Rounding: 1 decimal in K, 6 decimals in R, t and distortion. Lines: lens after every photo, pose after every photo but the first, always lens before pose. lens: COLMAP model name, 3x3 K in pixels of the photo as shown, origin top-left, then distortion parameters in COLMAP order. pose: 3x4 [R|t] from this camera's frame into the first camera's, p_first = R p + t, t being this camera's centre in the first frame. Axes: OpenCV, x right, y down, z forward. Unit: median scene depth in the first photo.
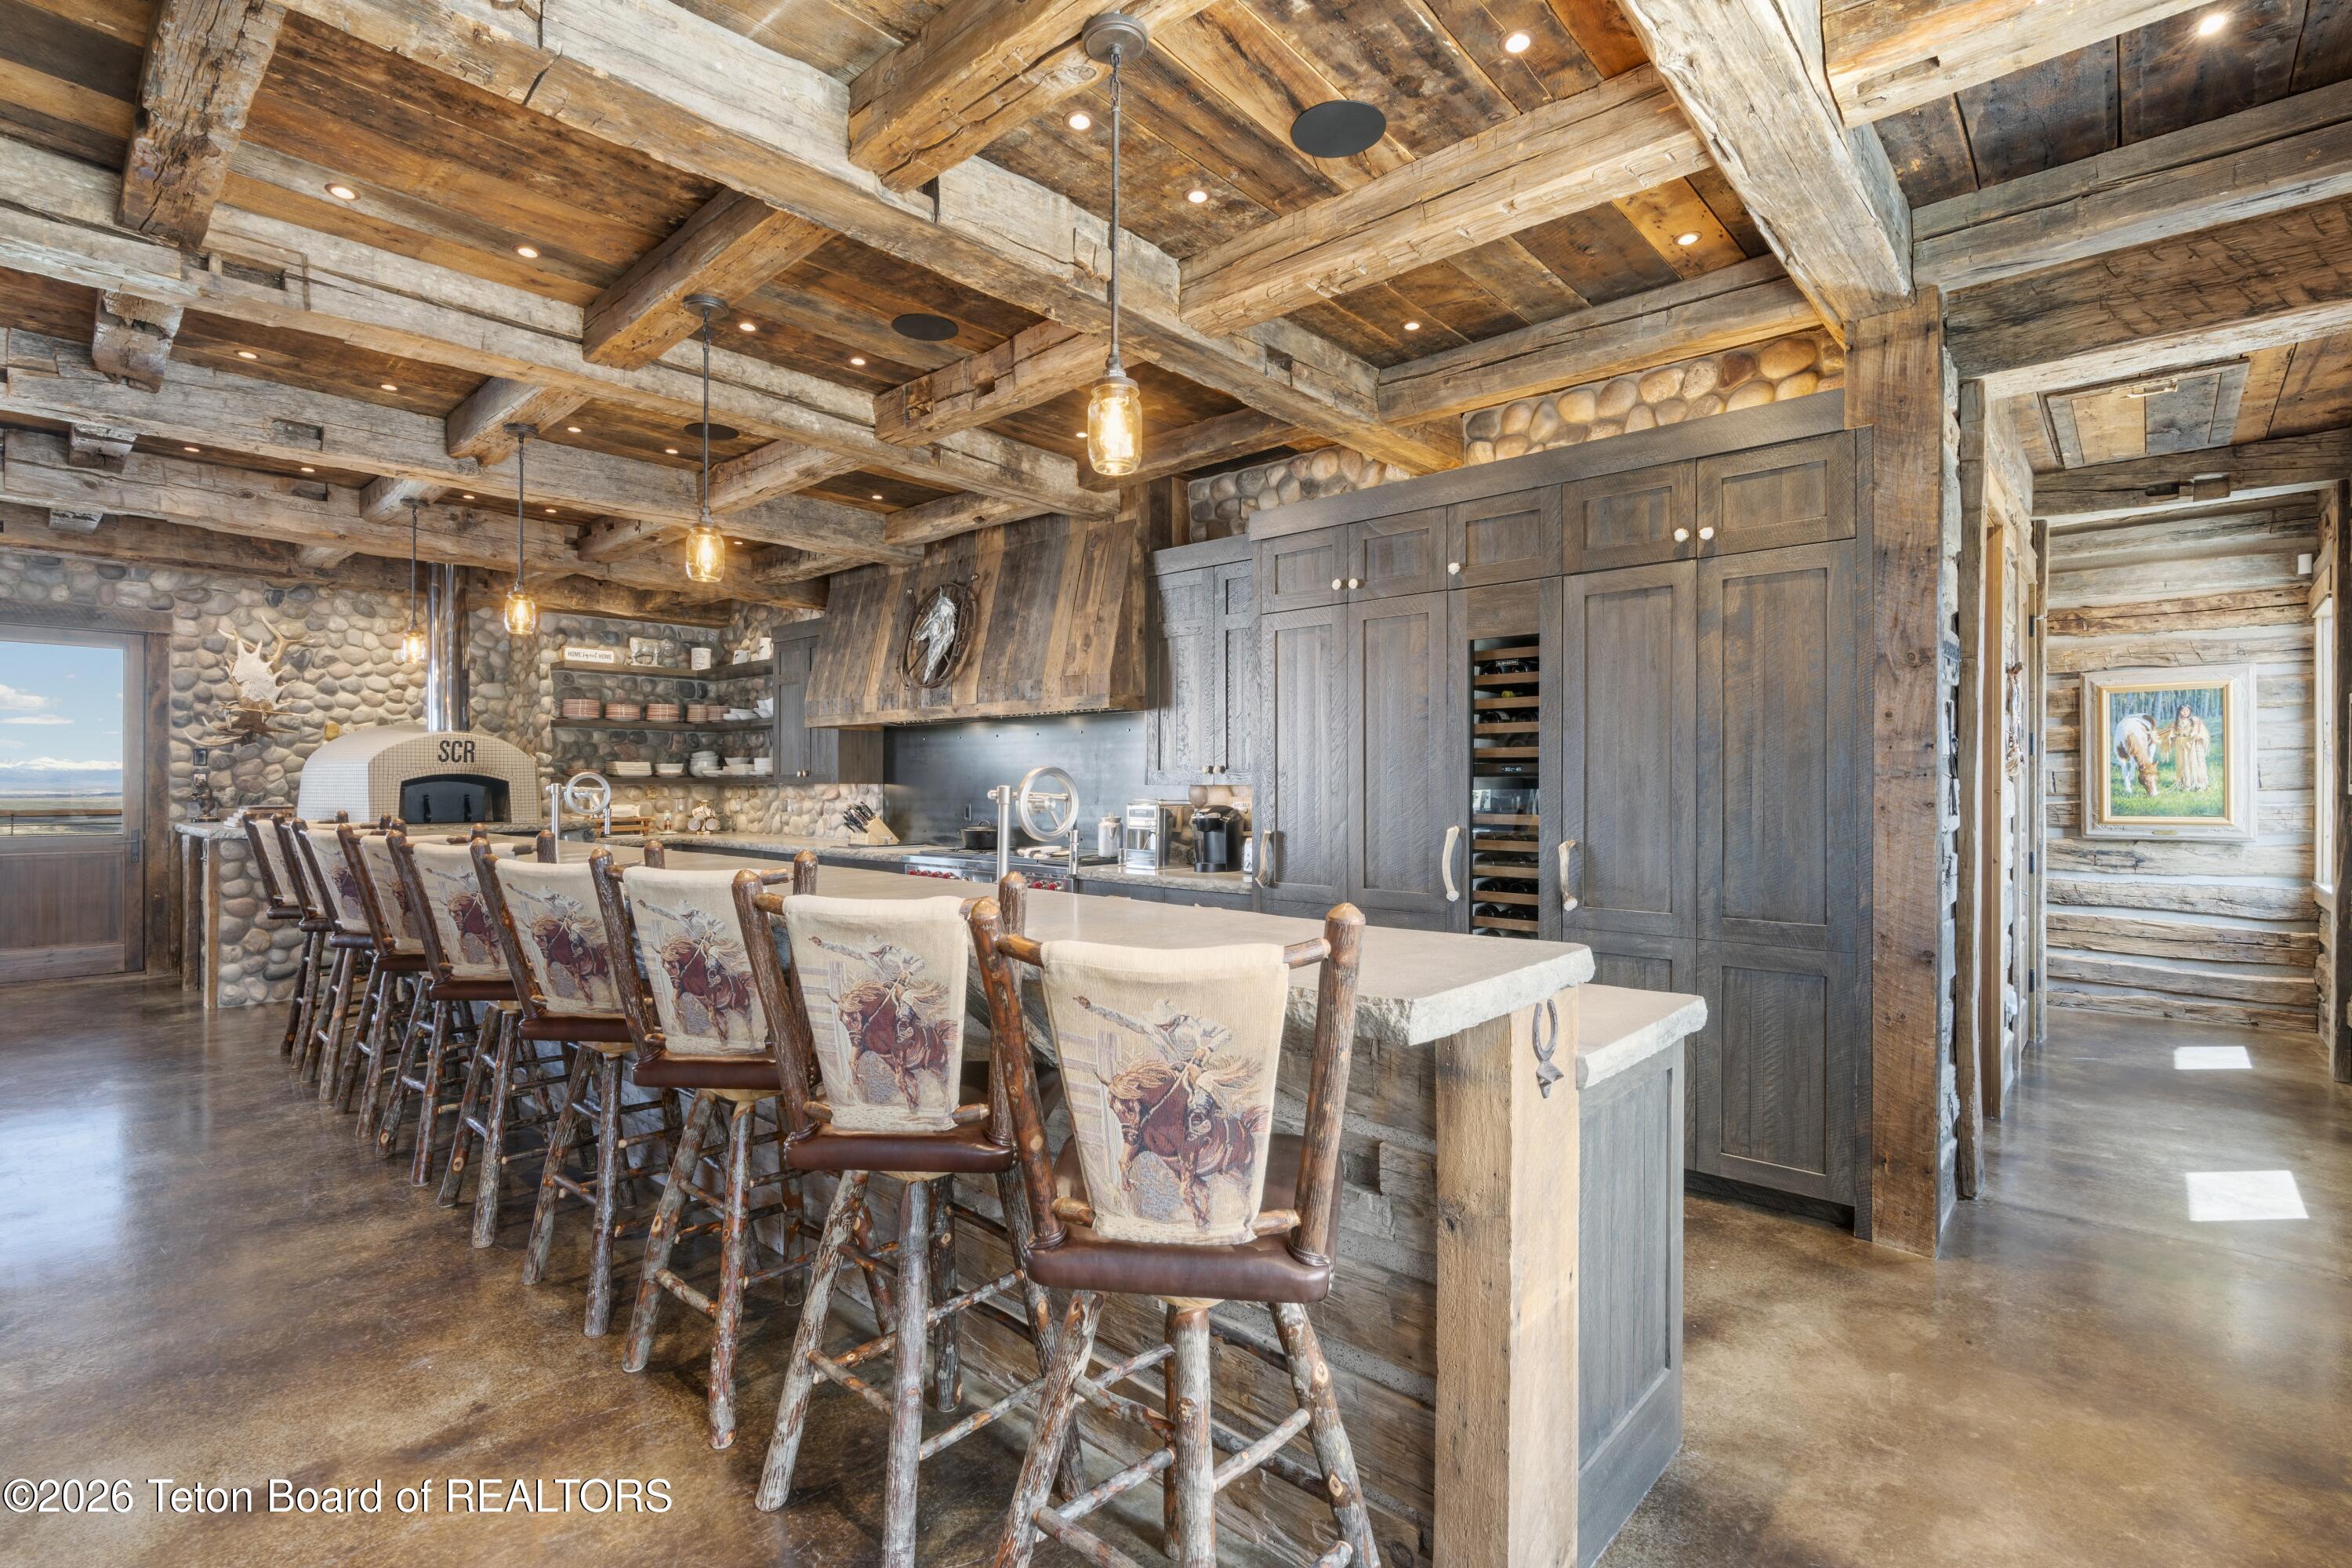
lens RADIAL K [[1068.1, 0, 1172.9], [0, 1068.1, 783.5], [0, 0, 1]] dist [-0.001822, -0.001231]
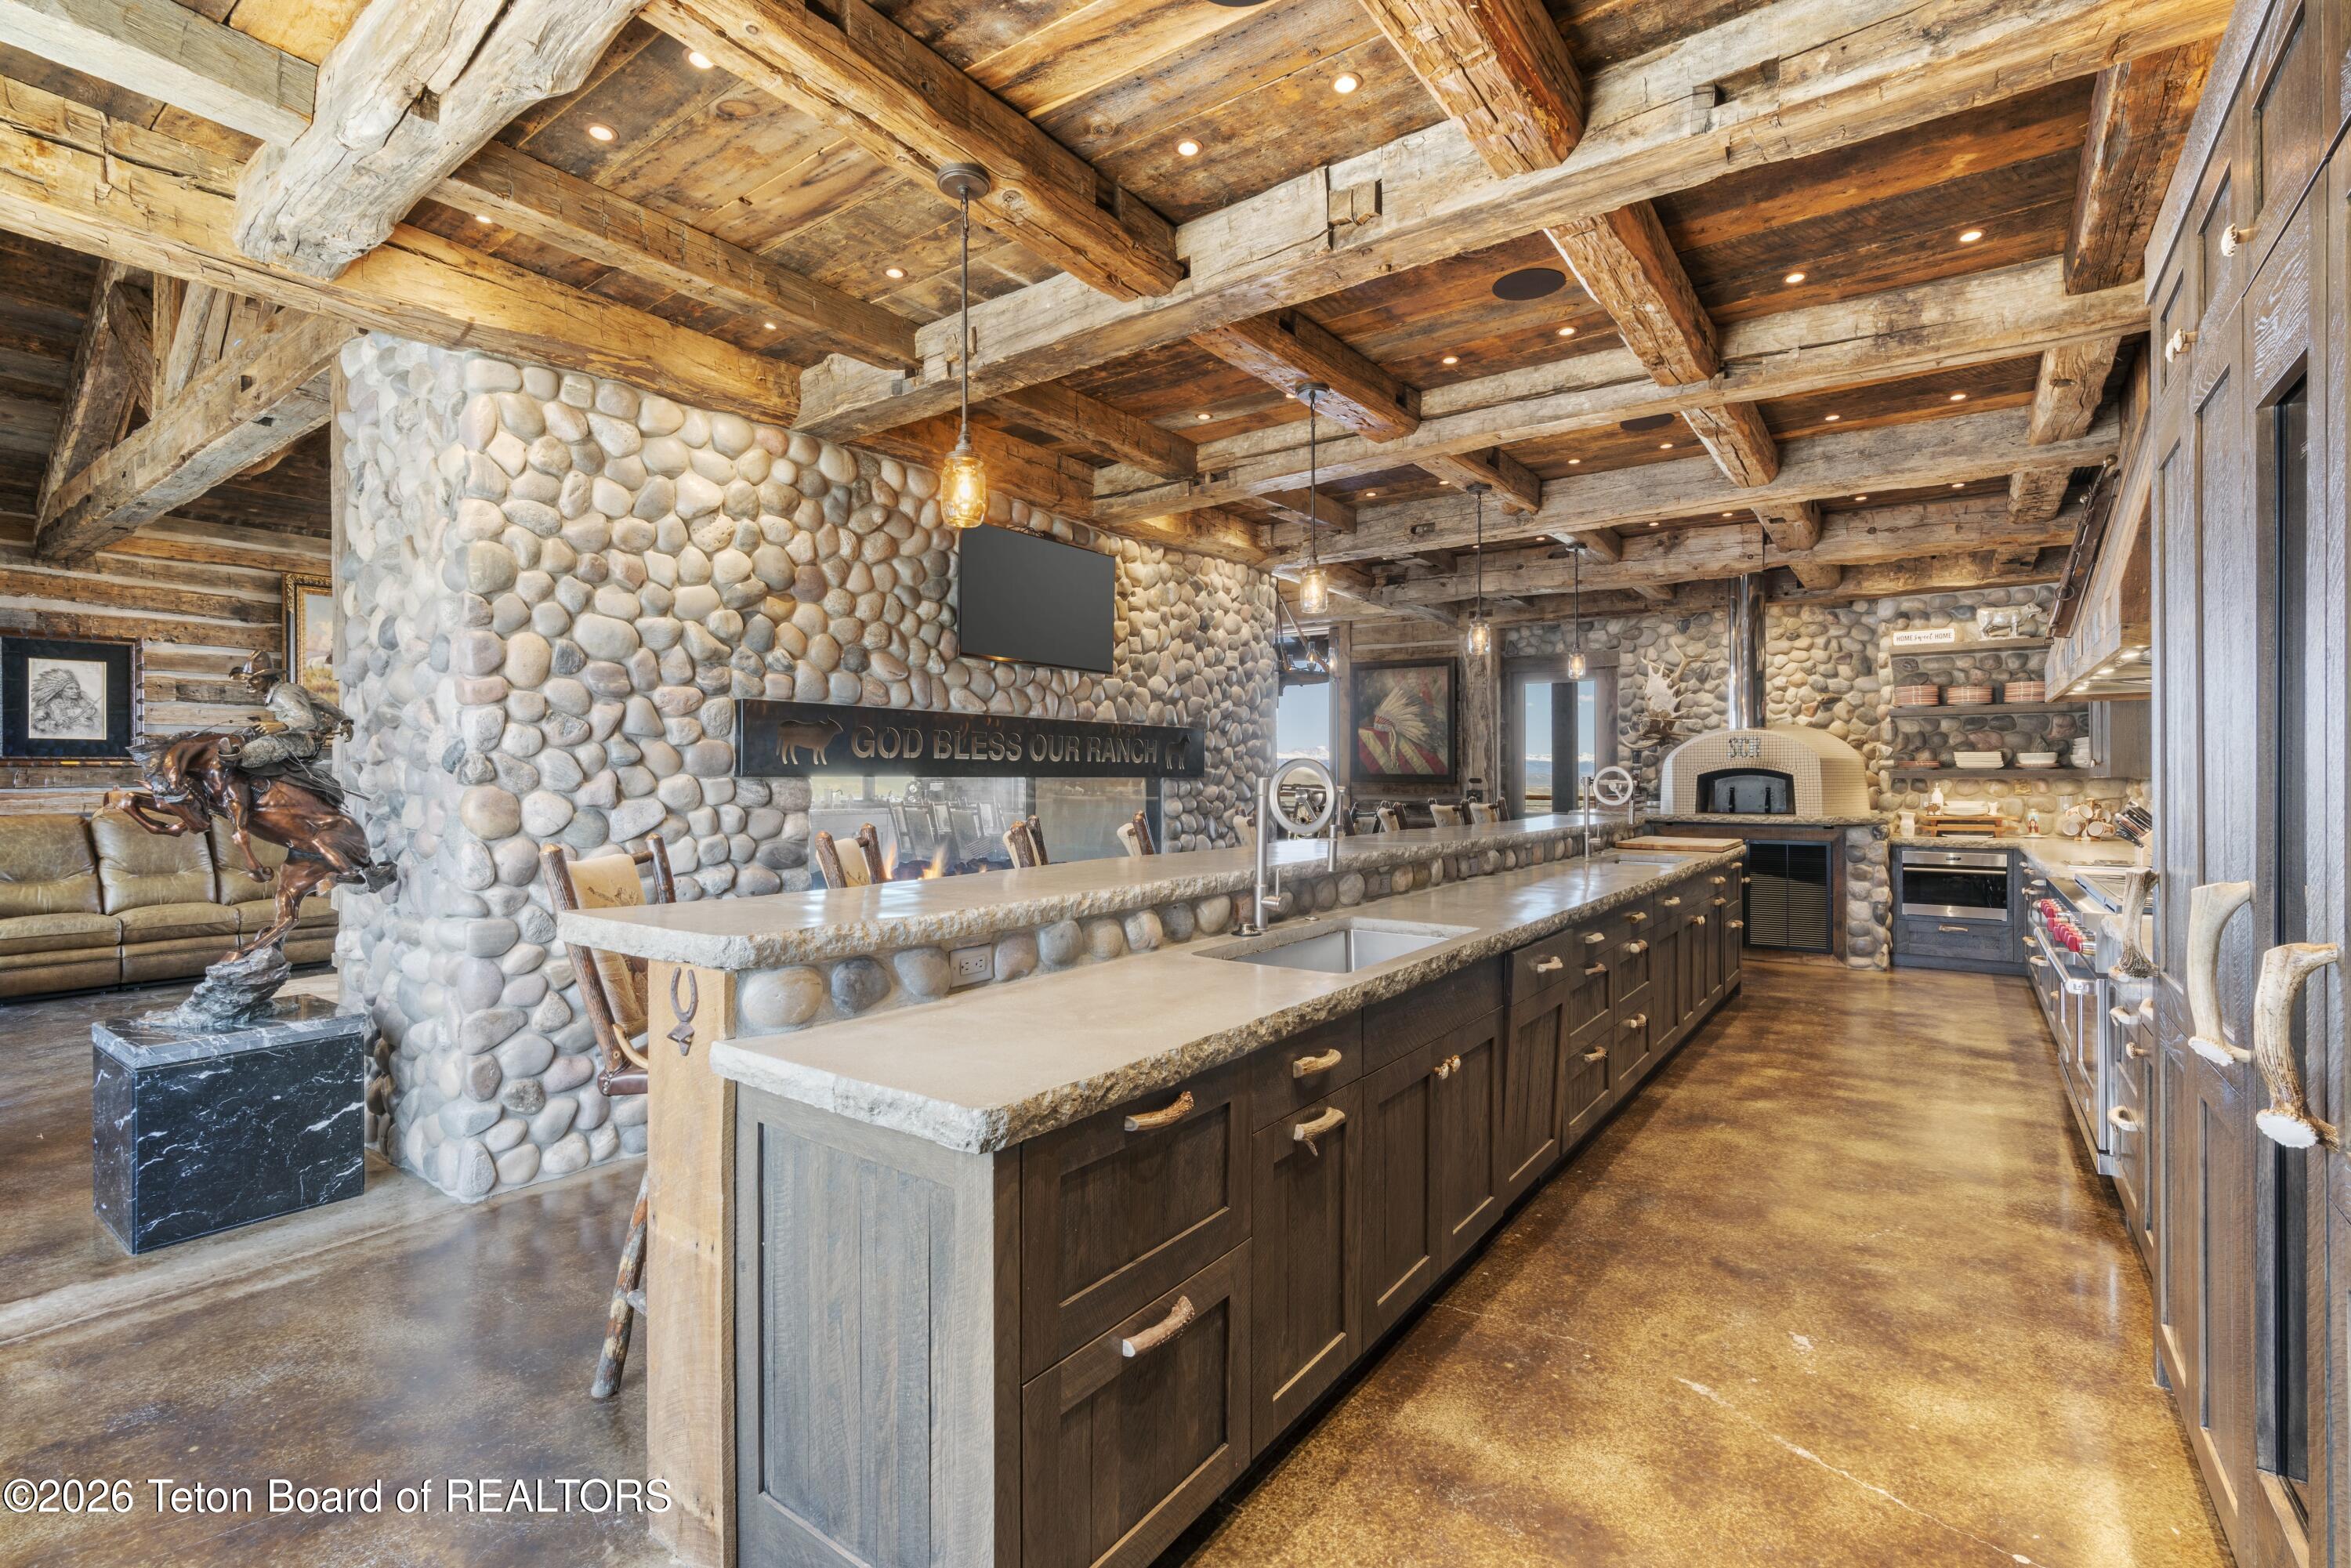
lens RADIAL K [[1067.6, 0, 1186.0], [0, 1067.6, 775.9], [0, 0, 1]] dist [-0.001822, -0.001231]
pose [[0.117502, -0.001444, -0.993072, 0.326122], [-0.000475, 0.999999, -0.001510, 0.000871], [0.993073, 0.000649, 0.117501, 0.297353]]
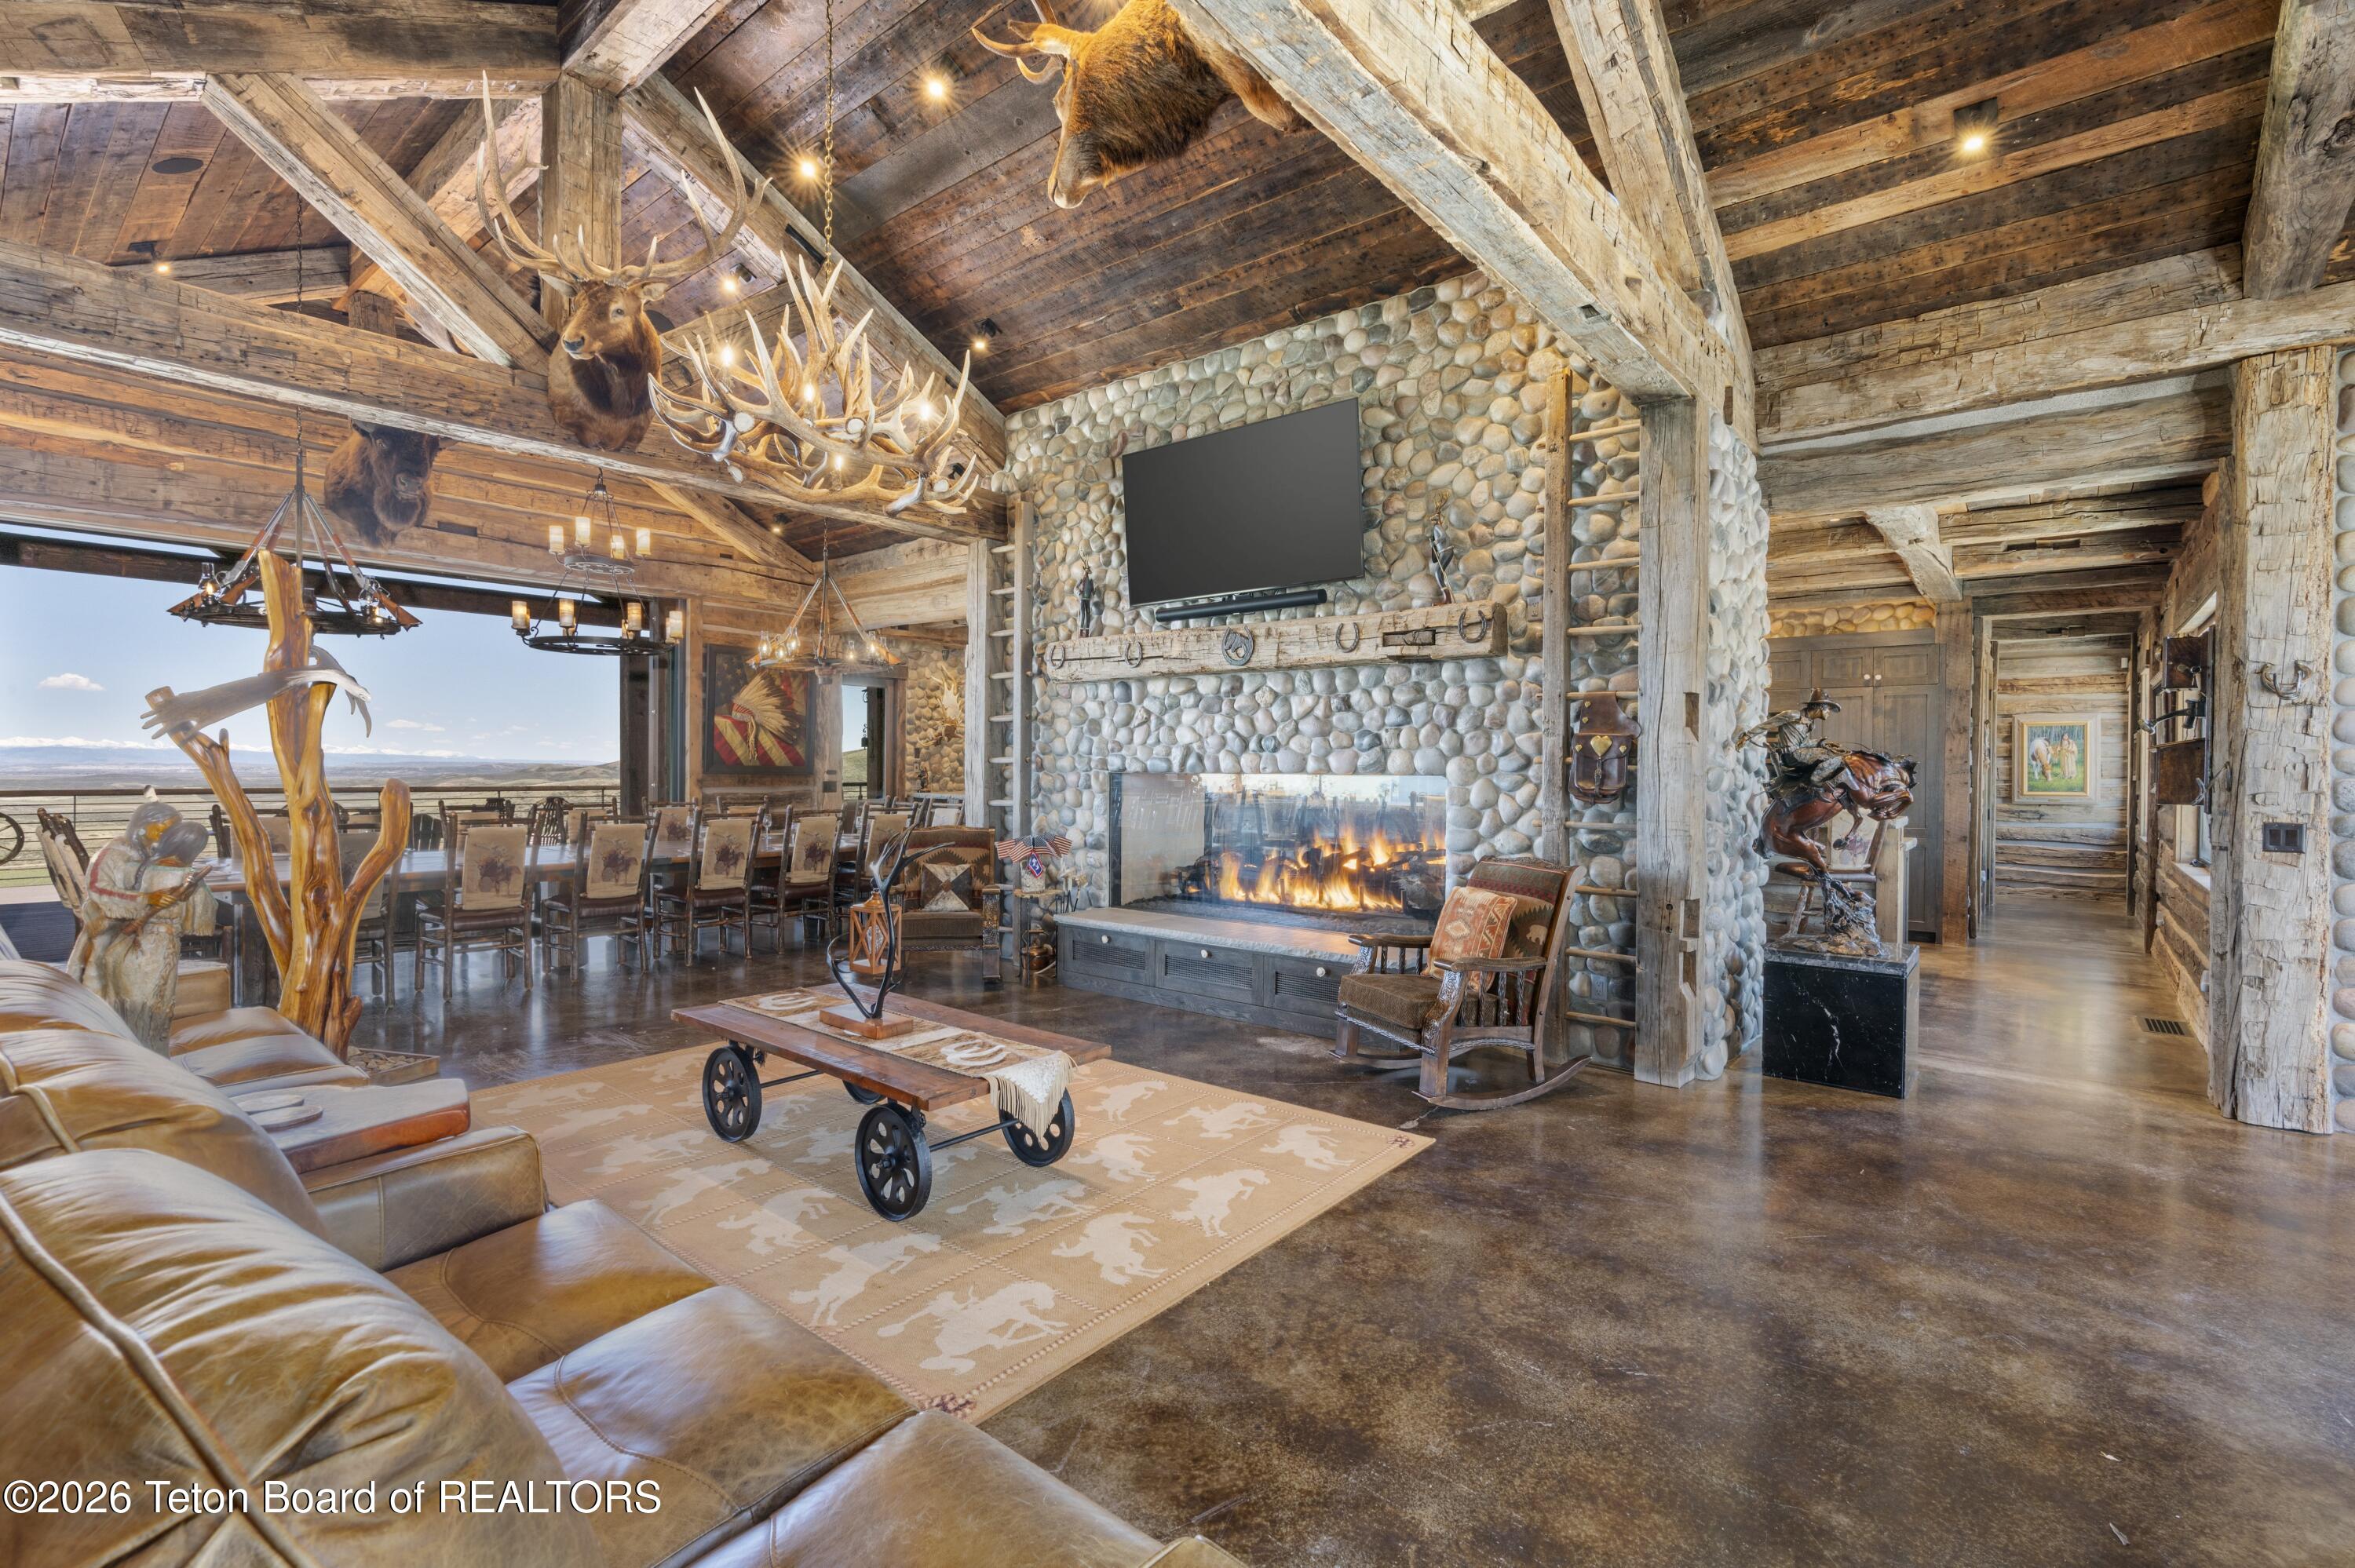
lens RADIAL K [[1069.3, 0, 1181.0], [0, 1069.3, 774.3], [0, 0, 1]] dist [-0.001822, -0.001231]
pose [[0.998581, 0.004112, 0.053087, -0.597491], [-0.004493, 0.999965, 0.007069, -0.005527], [-0.053056, -0.007297, 0.998565, -0.672801]]
